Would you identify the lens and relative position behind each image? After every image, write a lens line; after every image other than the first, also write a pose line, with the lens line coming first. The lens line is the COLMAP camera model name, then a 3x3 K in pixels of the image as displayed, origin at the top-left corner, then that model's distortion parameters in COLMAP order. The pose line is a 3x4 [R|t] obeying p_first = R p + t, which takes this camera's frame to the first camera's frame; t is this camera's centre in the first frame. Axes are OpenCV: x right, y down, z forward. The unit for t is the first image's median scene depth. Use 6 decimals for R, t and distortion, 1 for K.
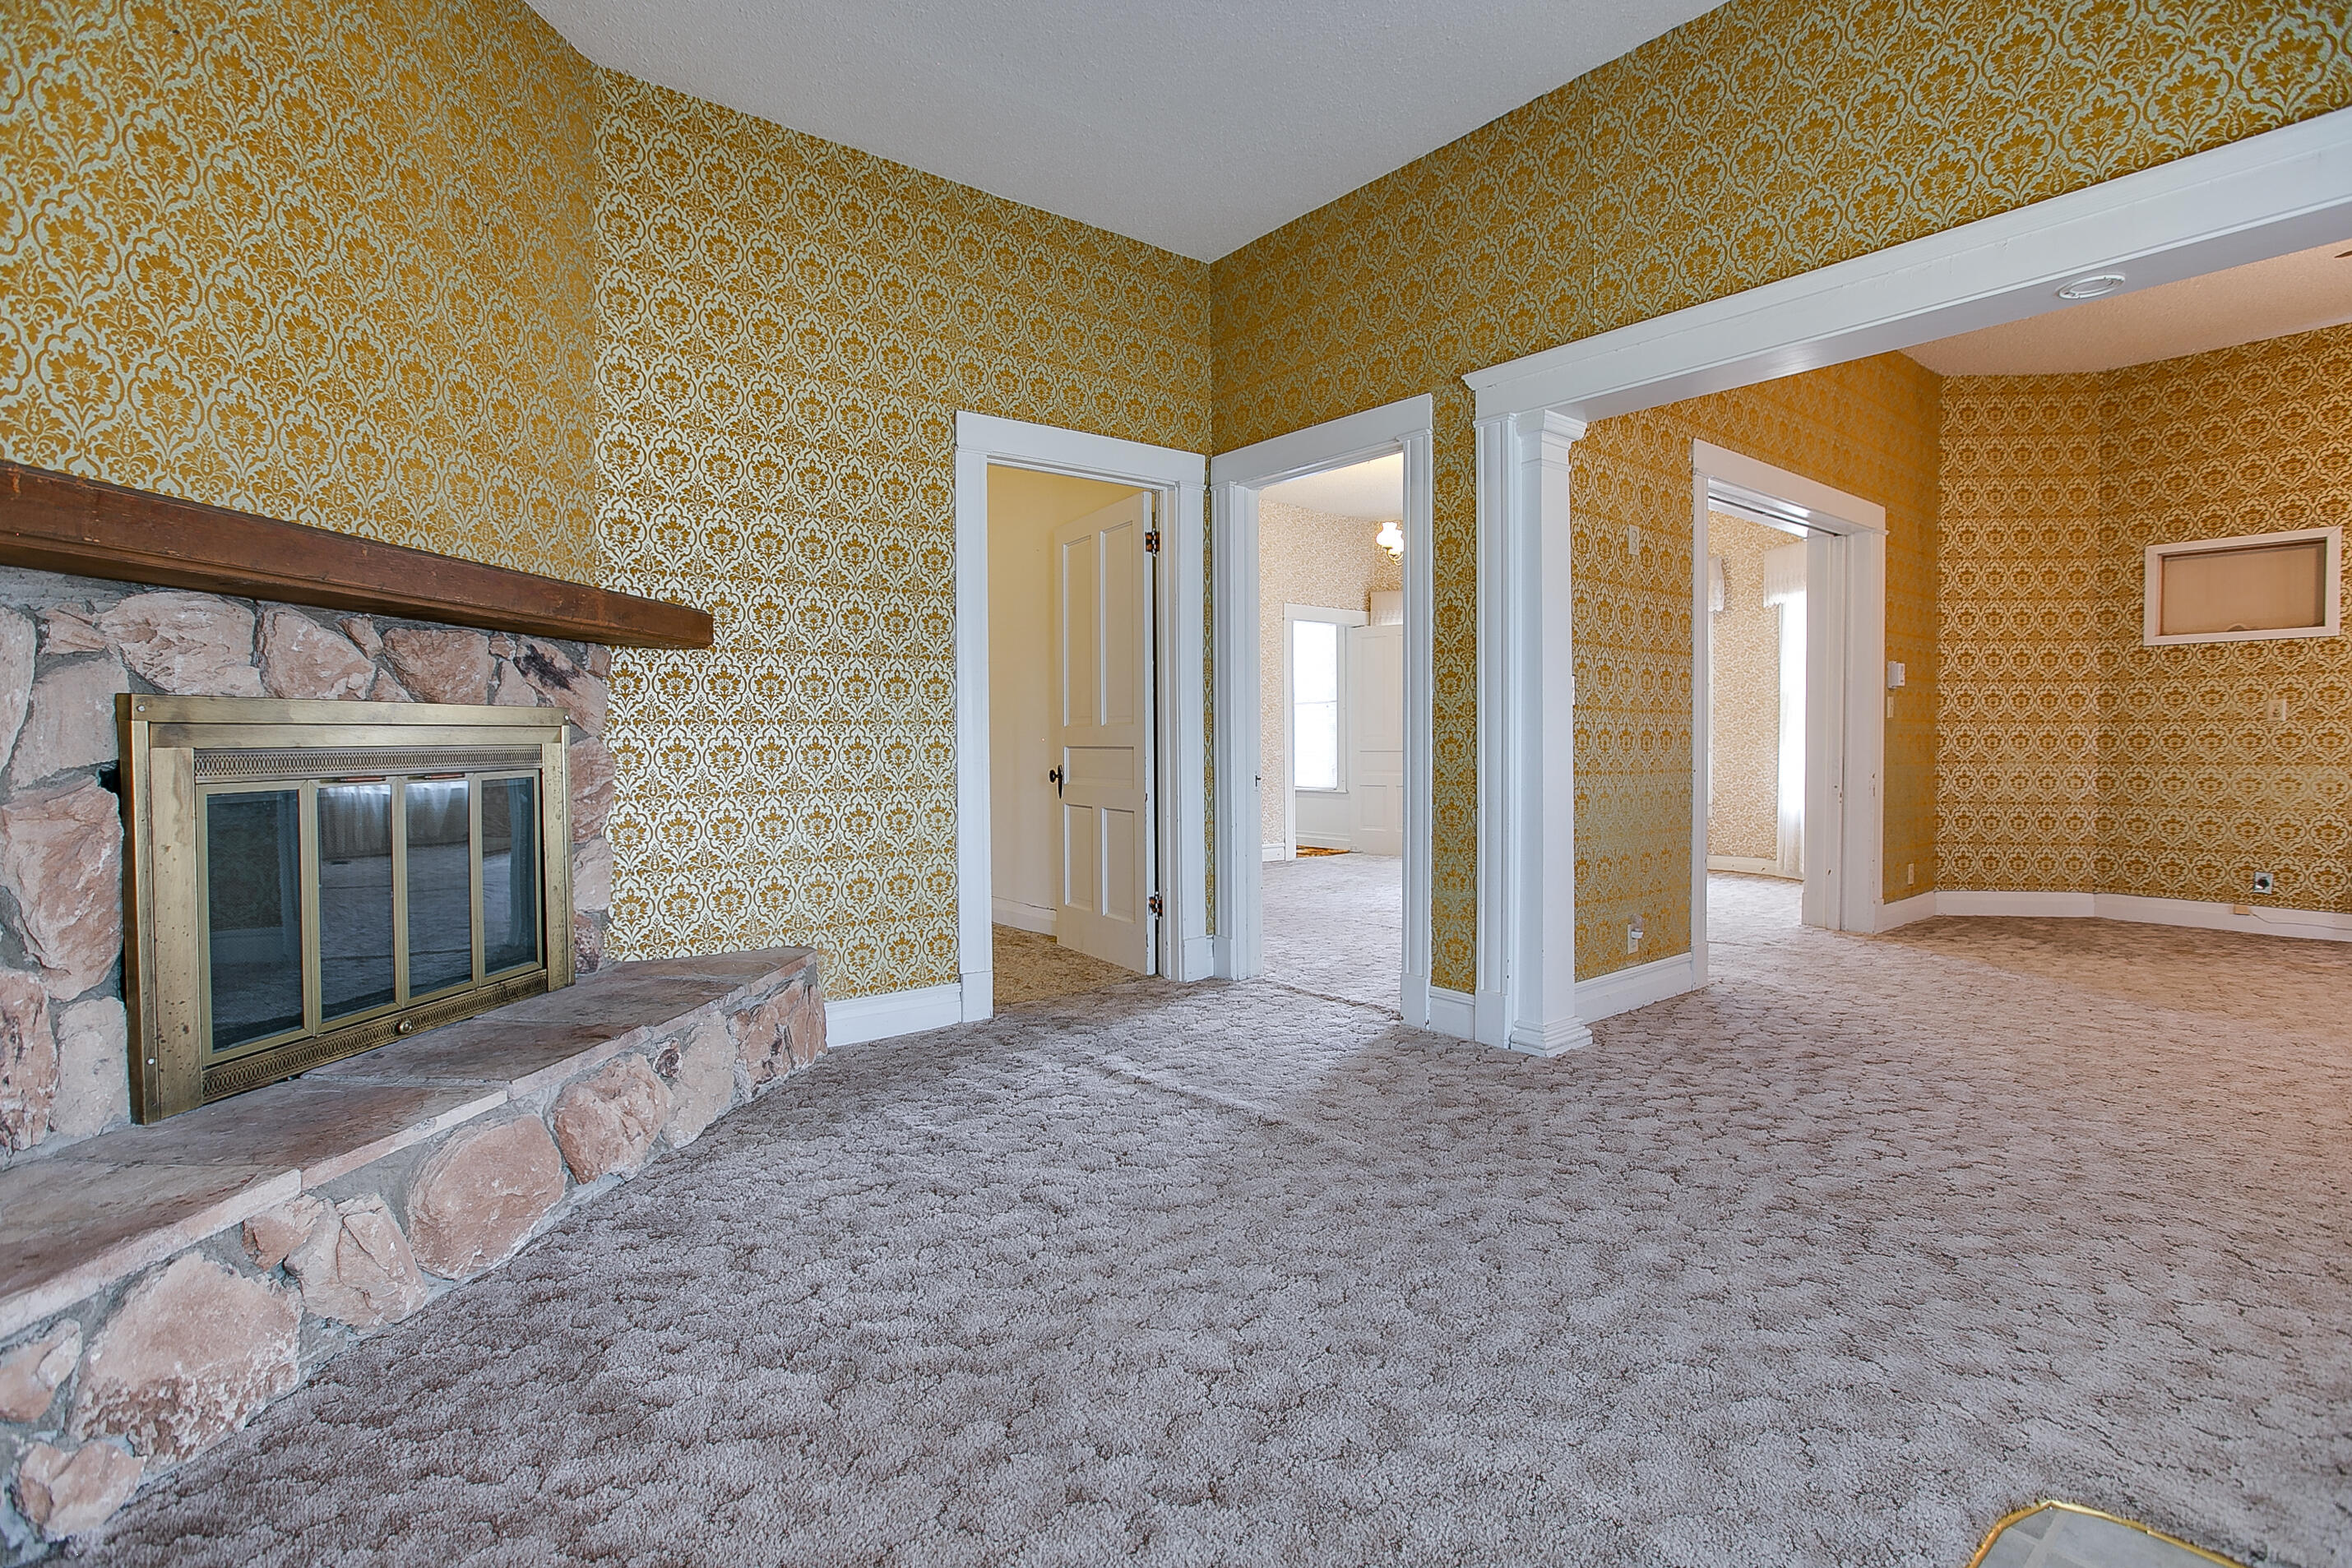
lens RADIAL K [[1116.7, 0, 1173.8], [0, 1116.7, 772.0], [0, 0, 1]] dist [-0.035683, 0.000593]
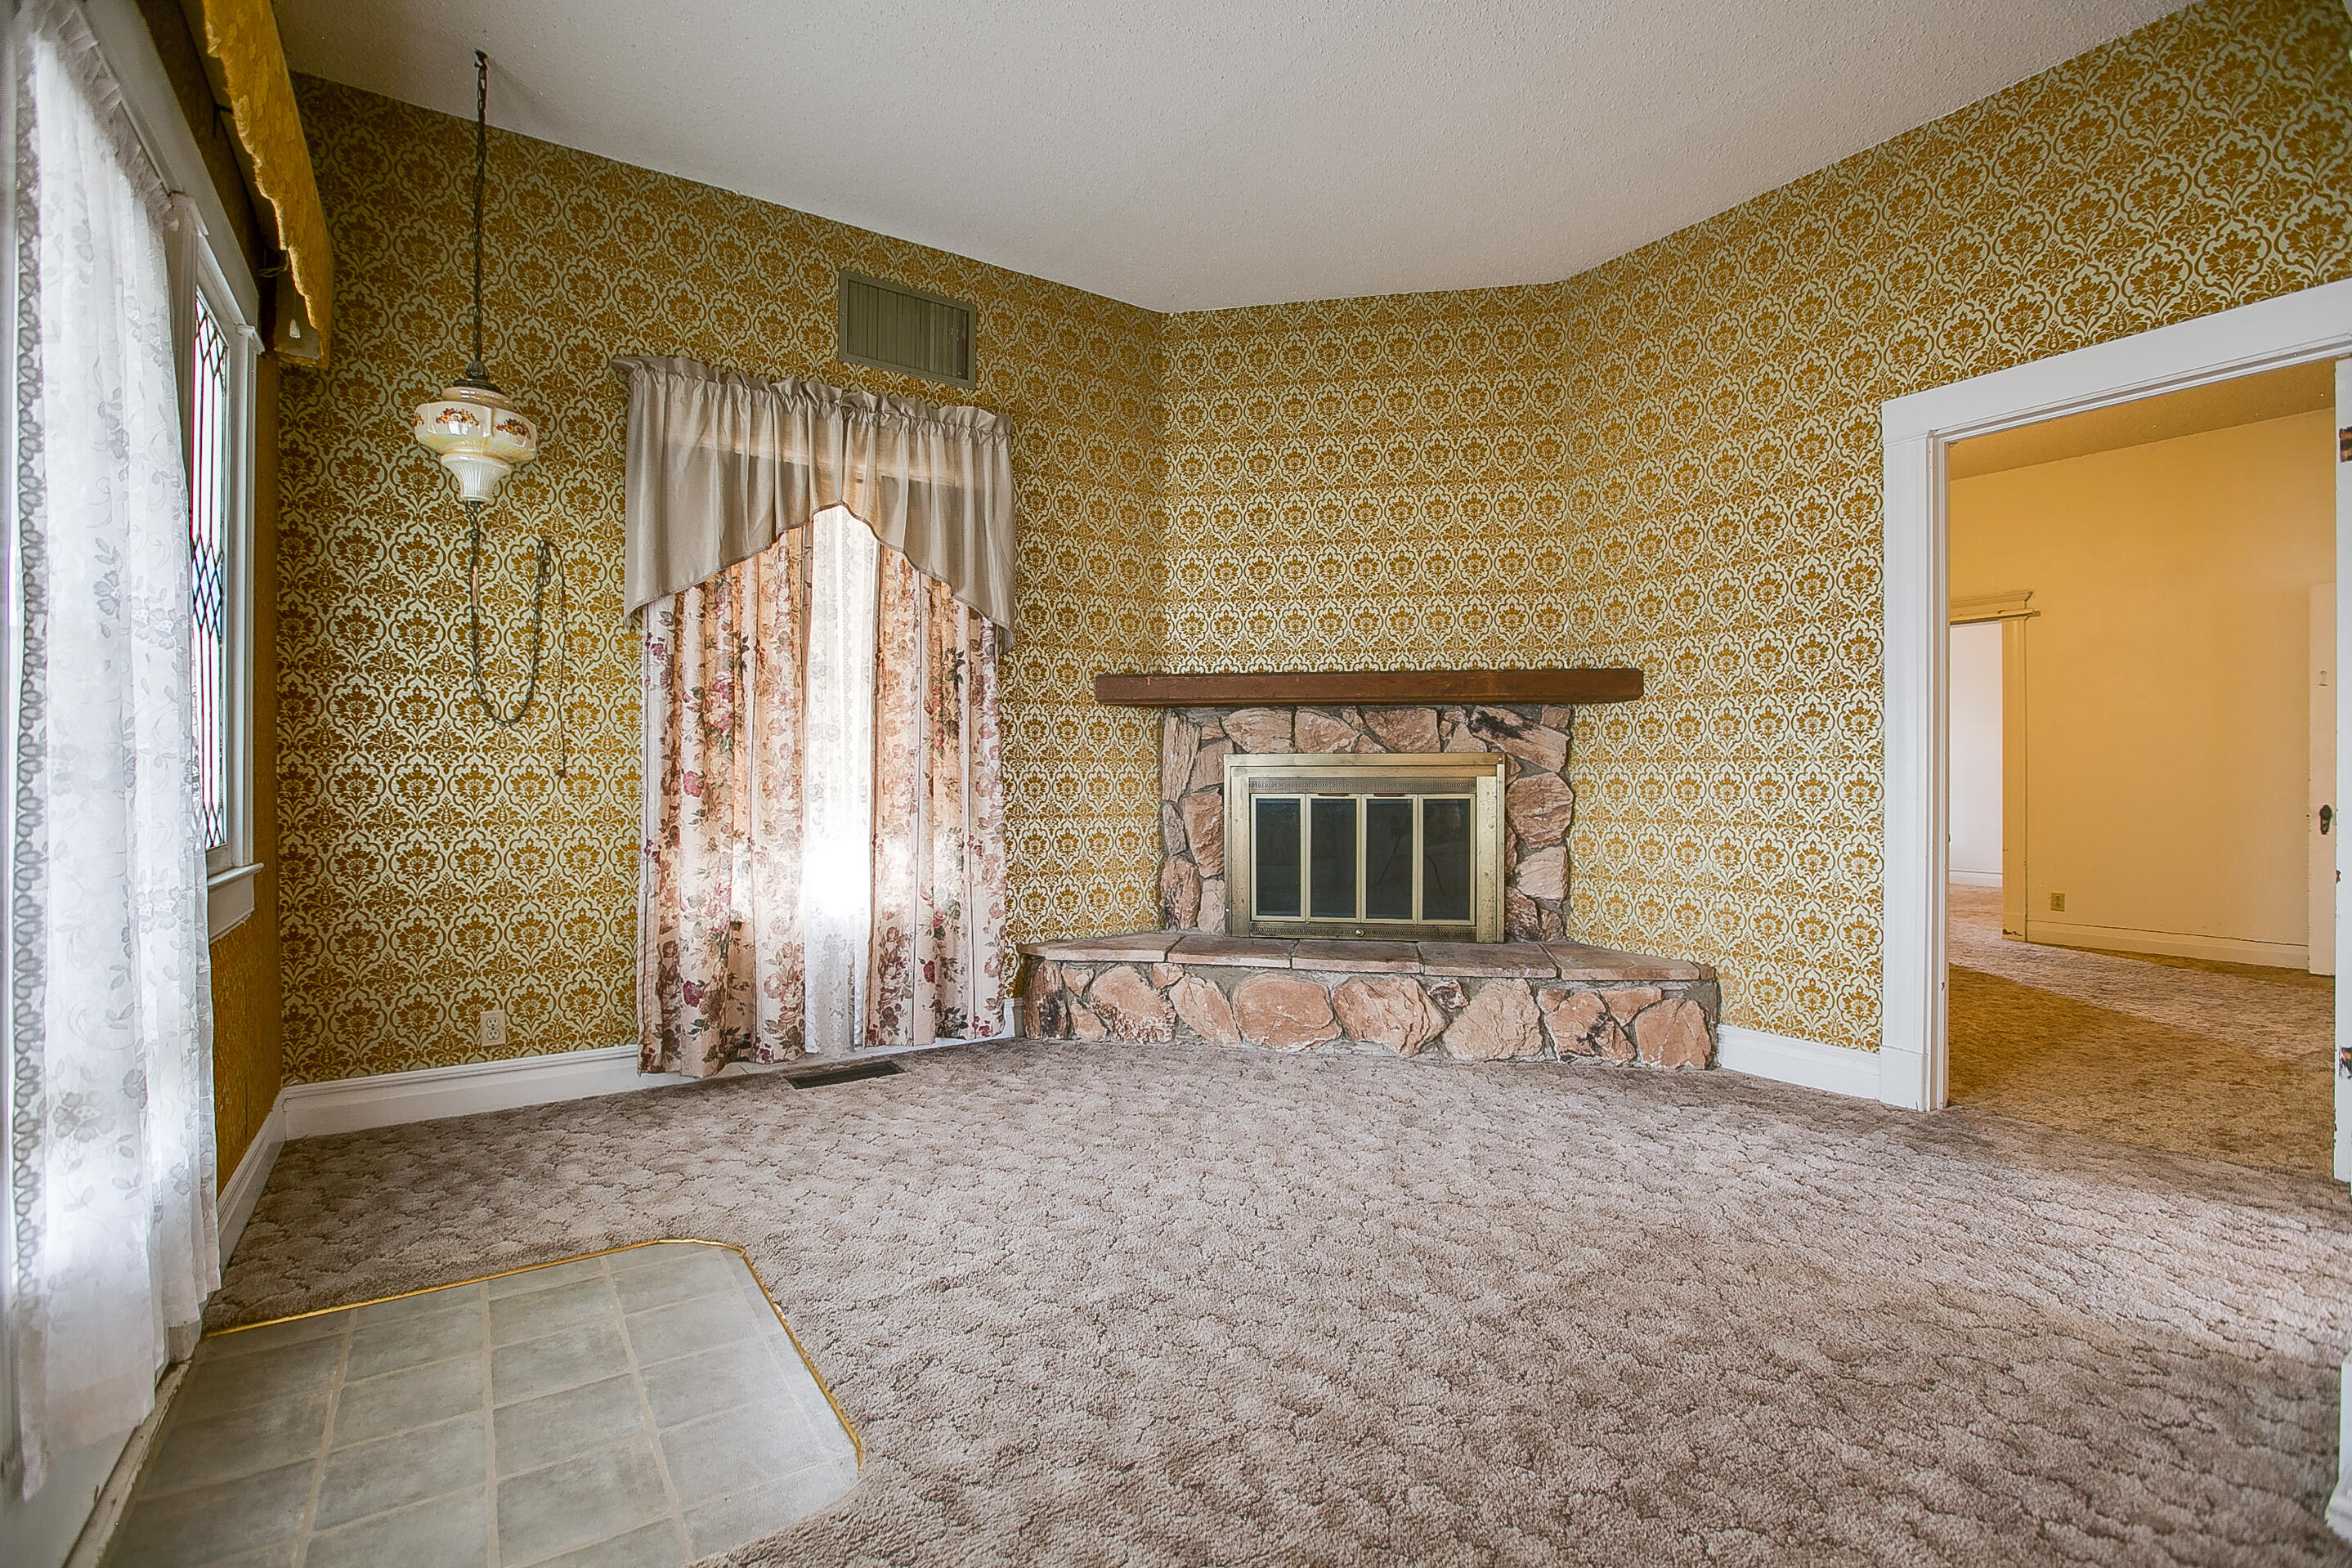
lens RADIAL K [[1090.6, 0, 1176.0], [0, 1090.6, 784.0], [0, 0, 1]] dist [-0.060871, 0.000297]
pose [[-0.082198, 0.015820, -0.996490, 0.823976], [-0.029213, 0.999406, 0.018276, -0.026968], [0.996188, 0.030613, -0.081687, 0.620881]]
